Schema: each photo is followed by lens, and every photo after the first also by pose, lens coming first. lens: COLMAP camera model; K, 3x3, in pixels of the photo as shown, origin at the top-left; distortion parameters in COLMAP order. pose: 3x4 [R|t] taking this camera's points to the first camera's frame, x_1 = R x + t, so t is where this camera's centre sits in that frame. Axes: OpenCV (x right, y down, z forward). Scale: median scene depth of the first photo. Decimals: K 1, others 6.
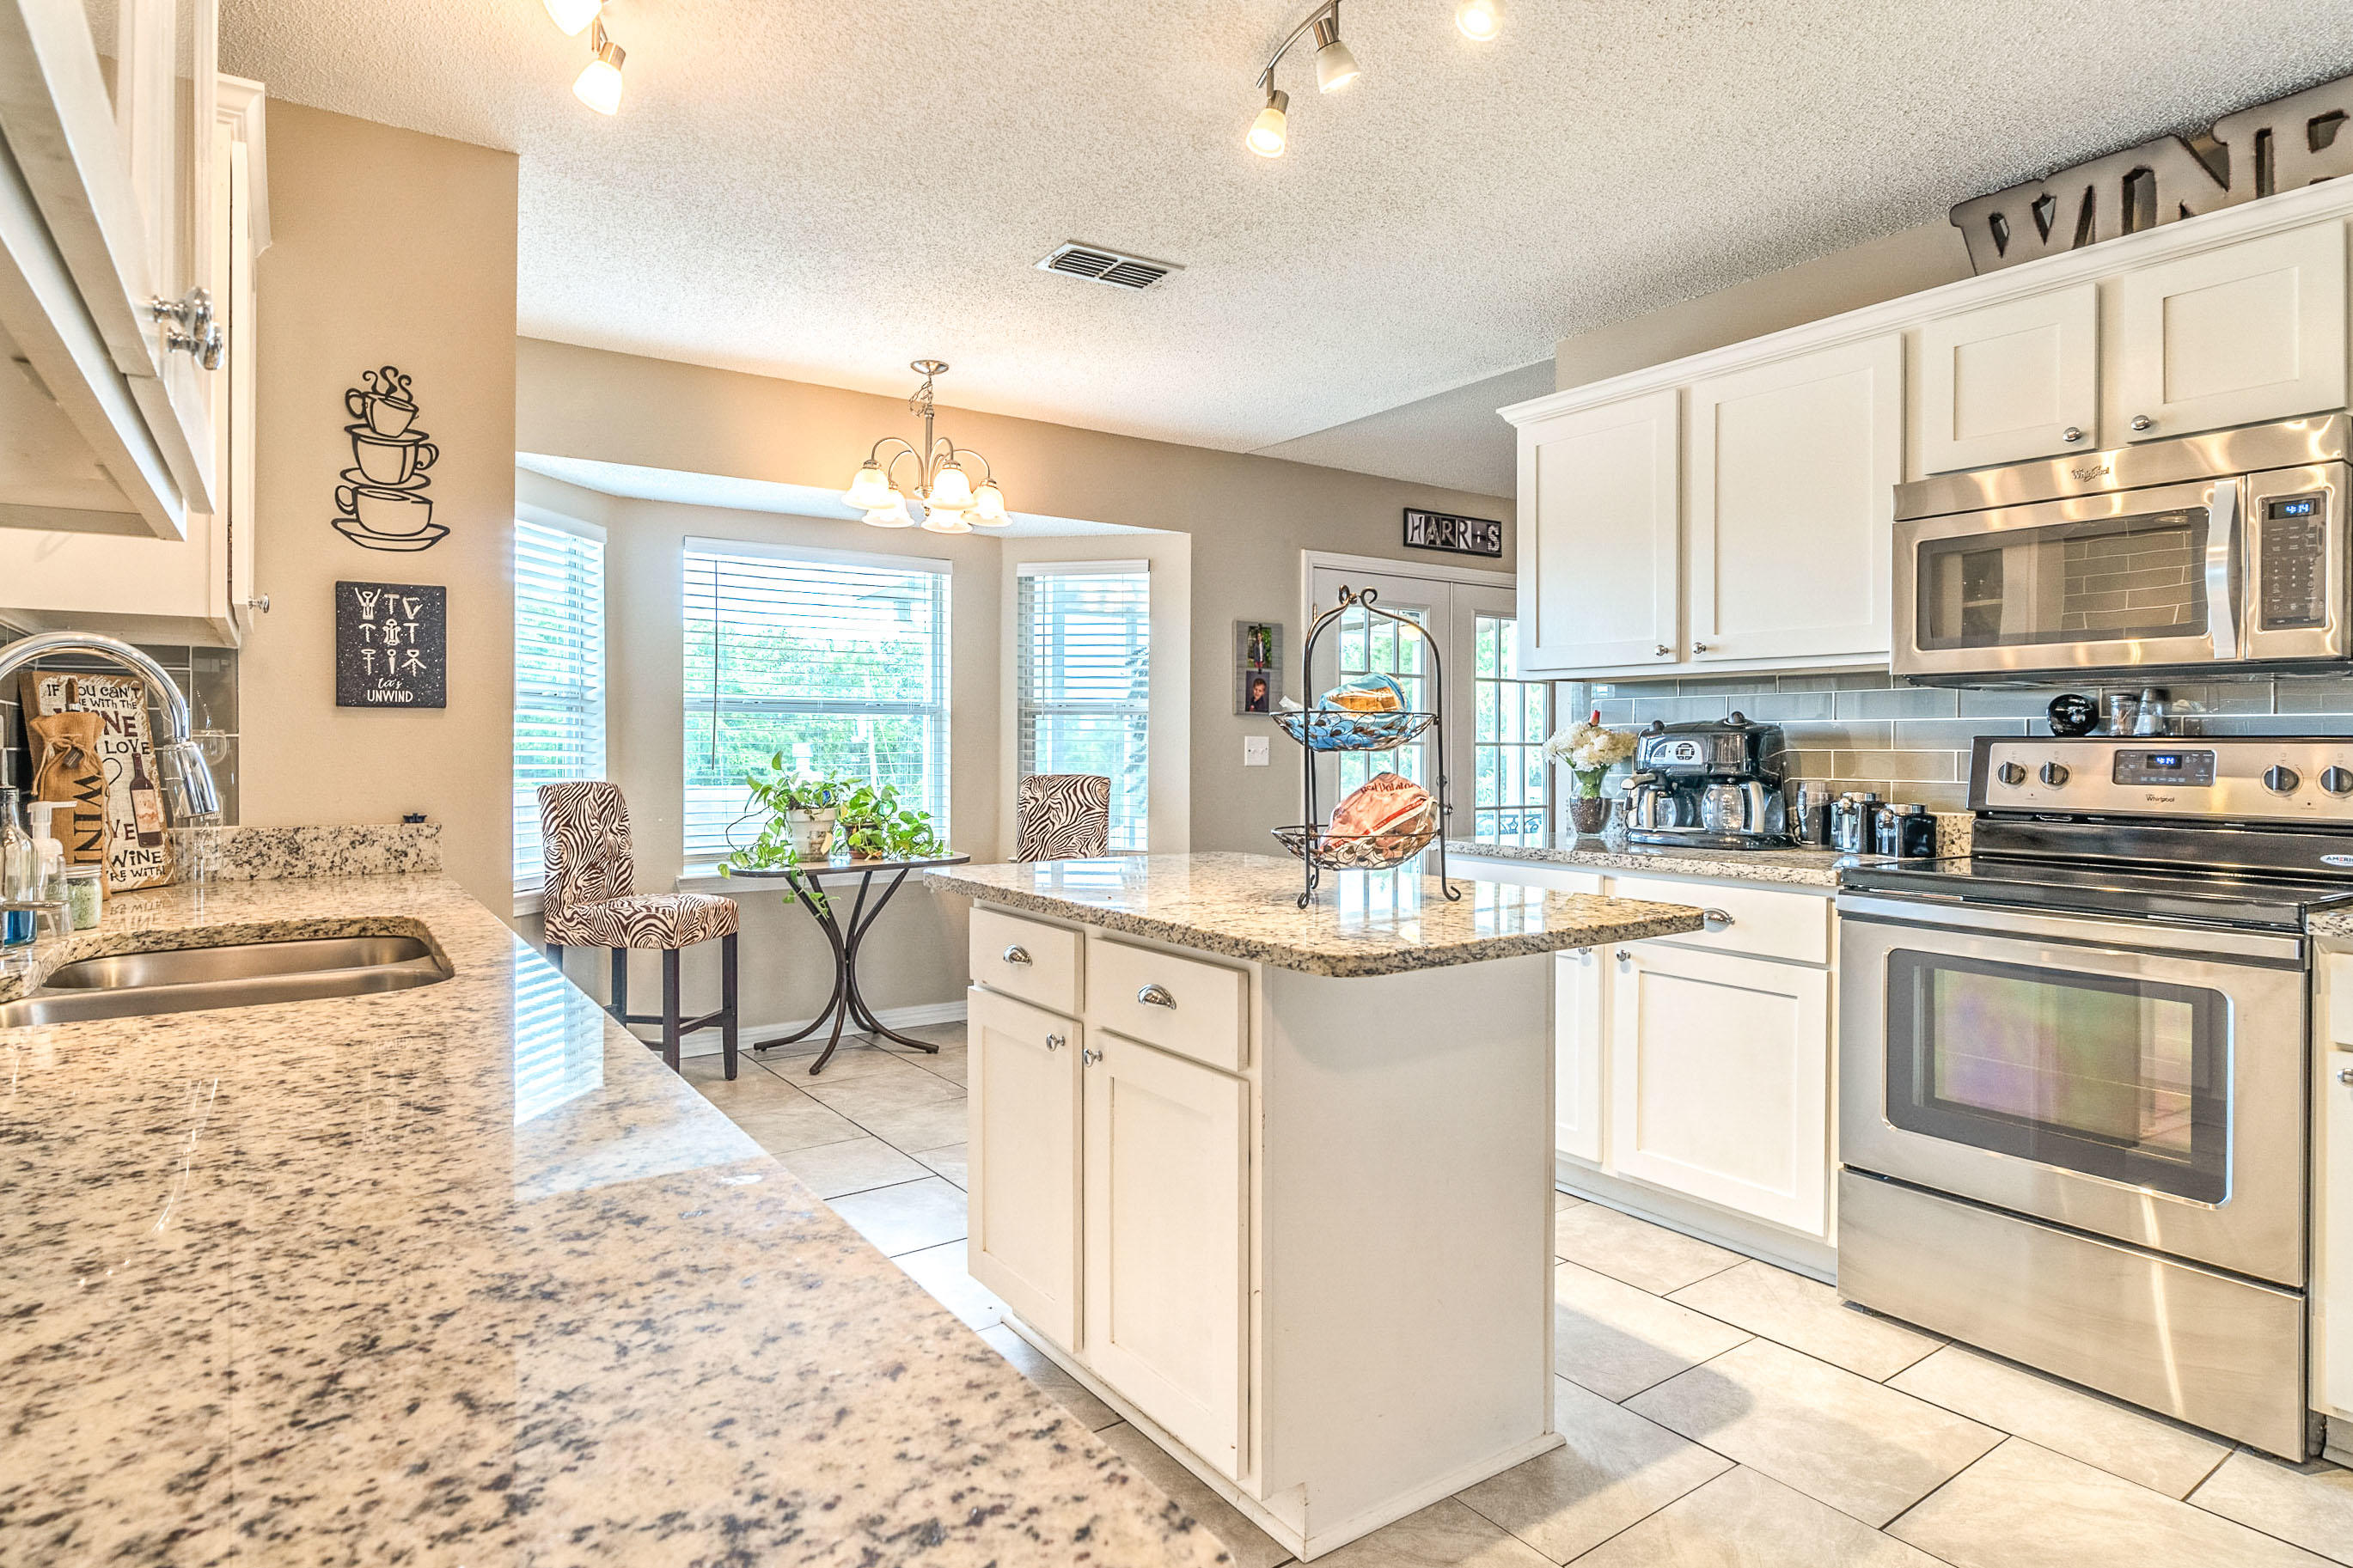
lens RADIAL K [[1265.9, 0, 1171.8], [0, 1265.9, 763.1], [0, 0, 1]] dist [-0.001673, -0.003787]
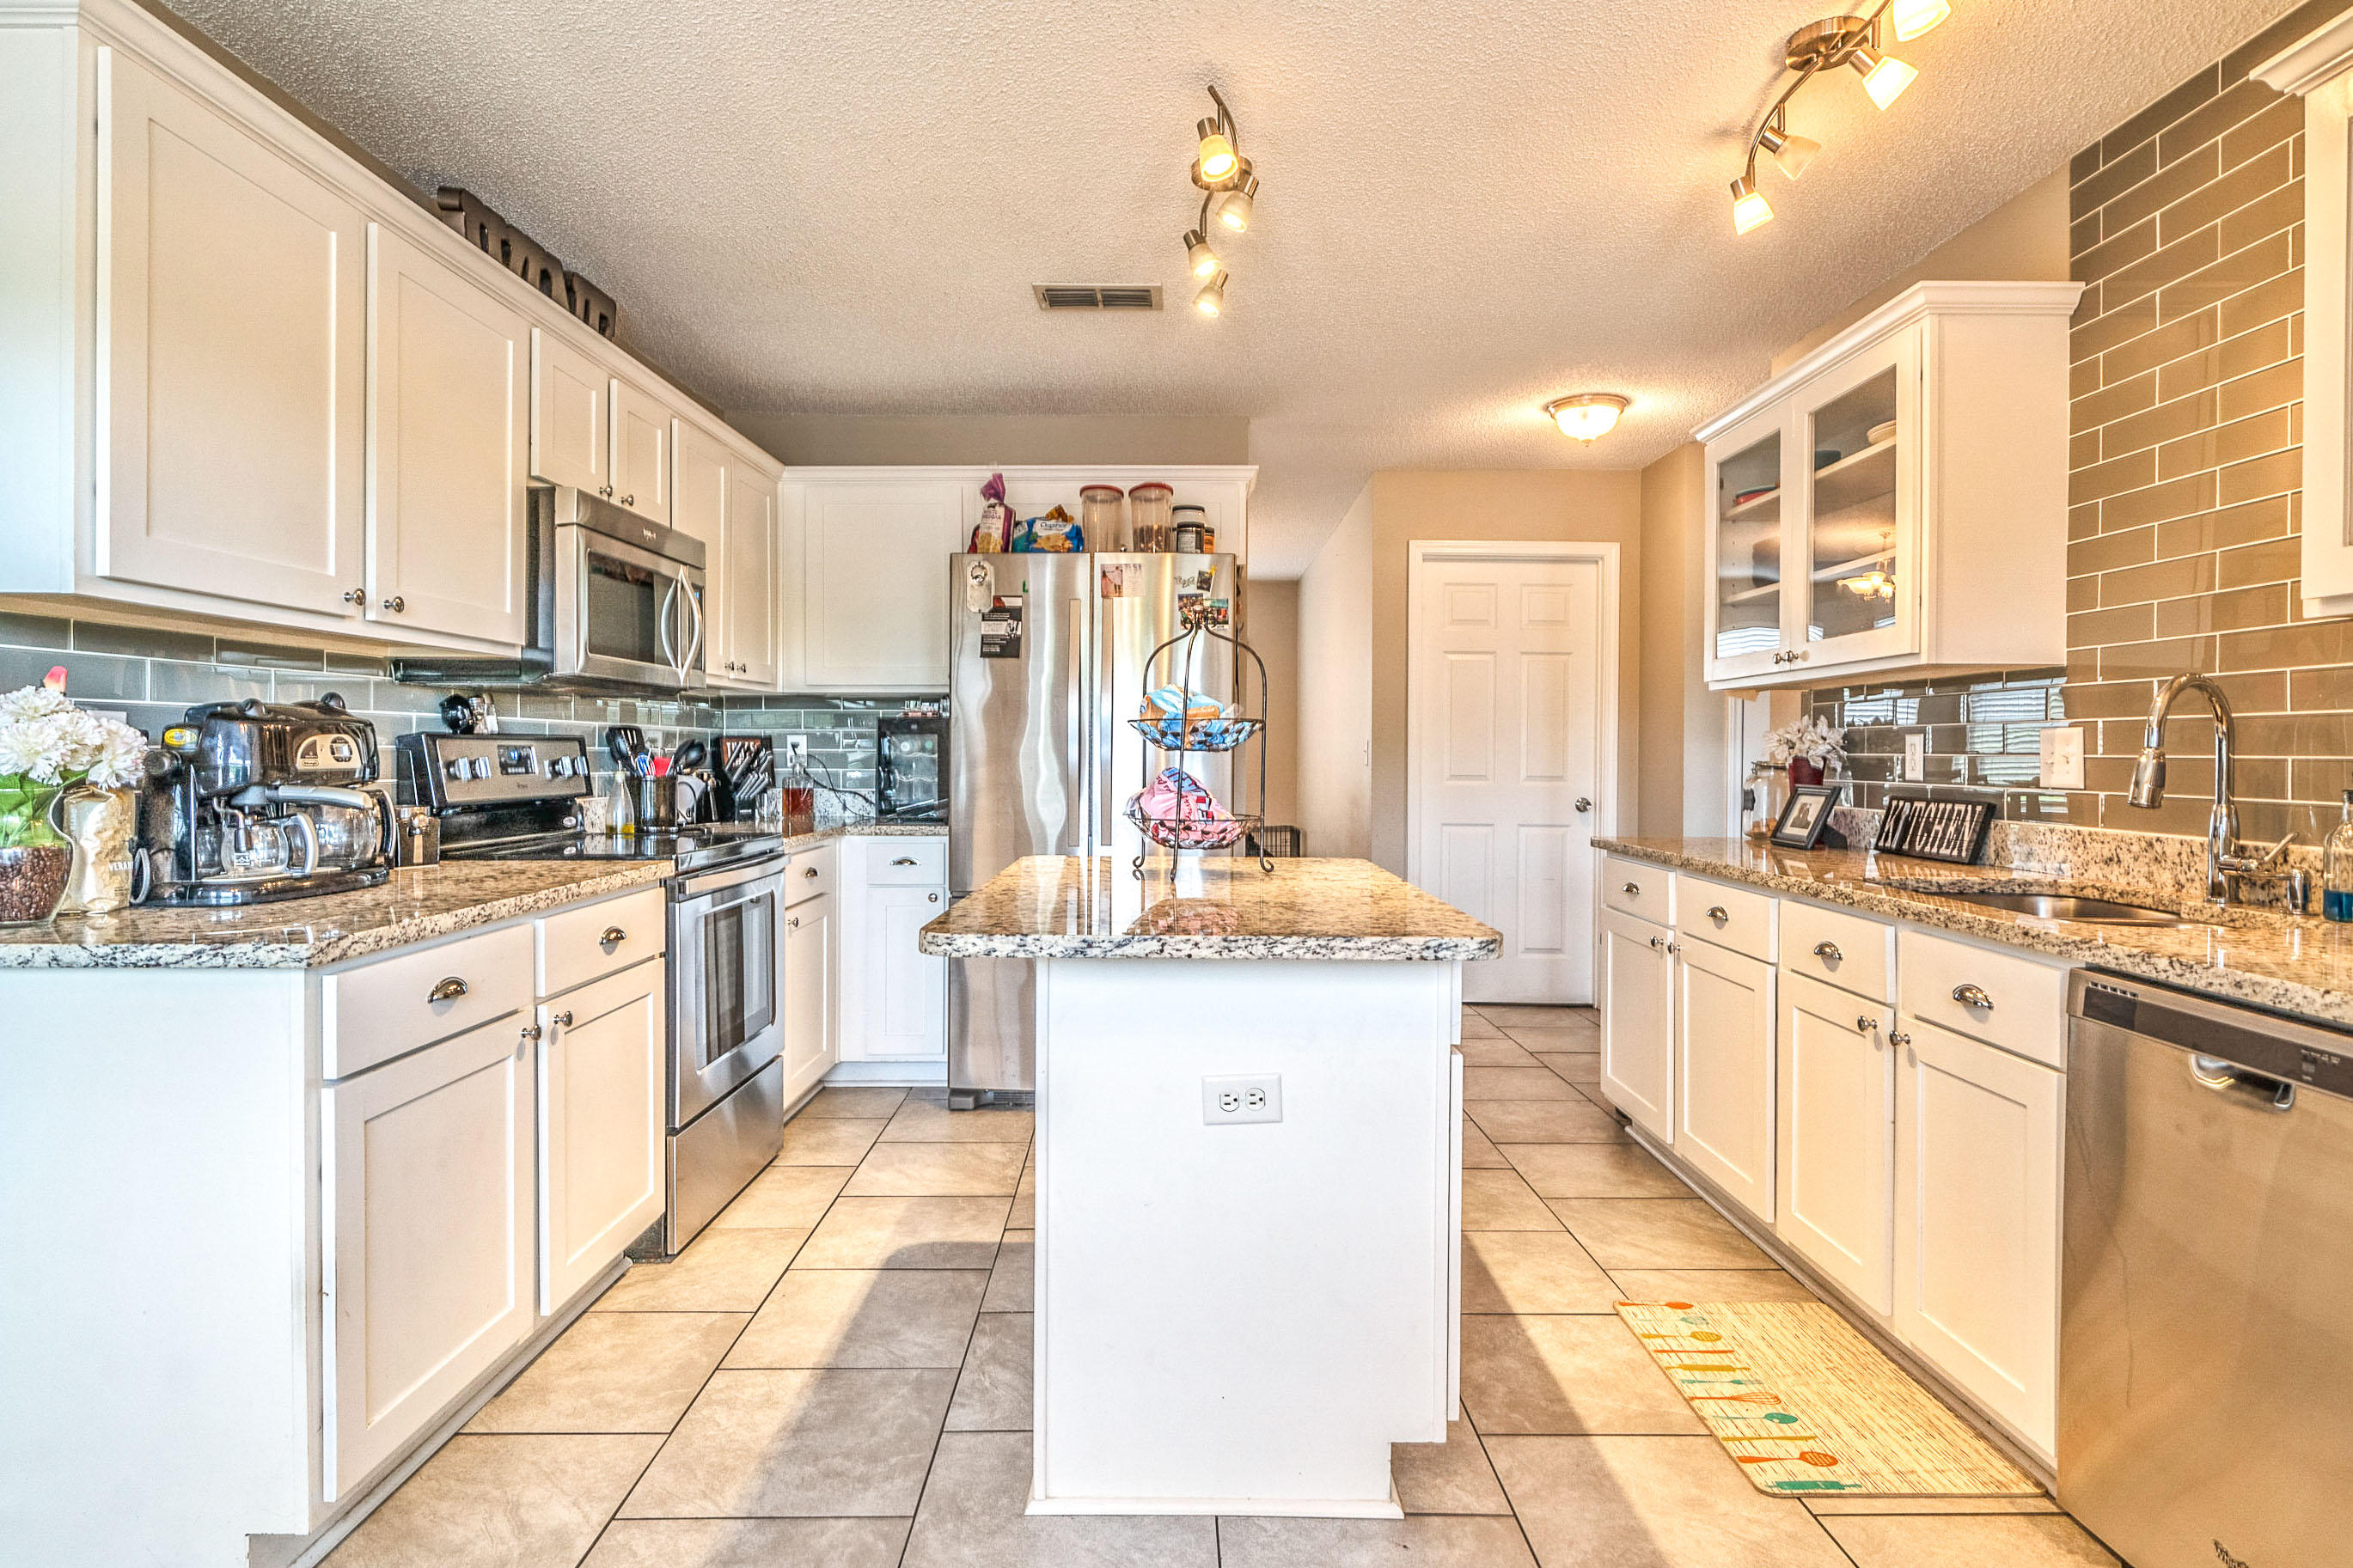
lens RADIAL K [[1265.9, 0, 1169.9], [0, 1265.9, 771.3], [0, 0, 1]] dist [-0.001673, -0.003787]
pose [[-0.832114, -0.012784, 0.554457, -0.454010], [-0.001092, 0.999770, 0.021413, -0.015787], [-0.554603, 0.017212, -0.831937, 1.794213]]
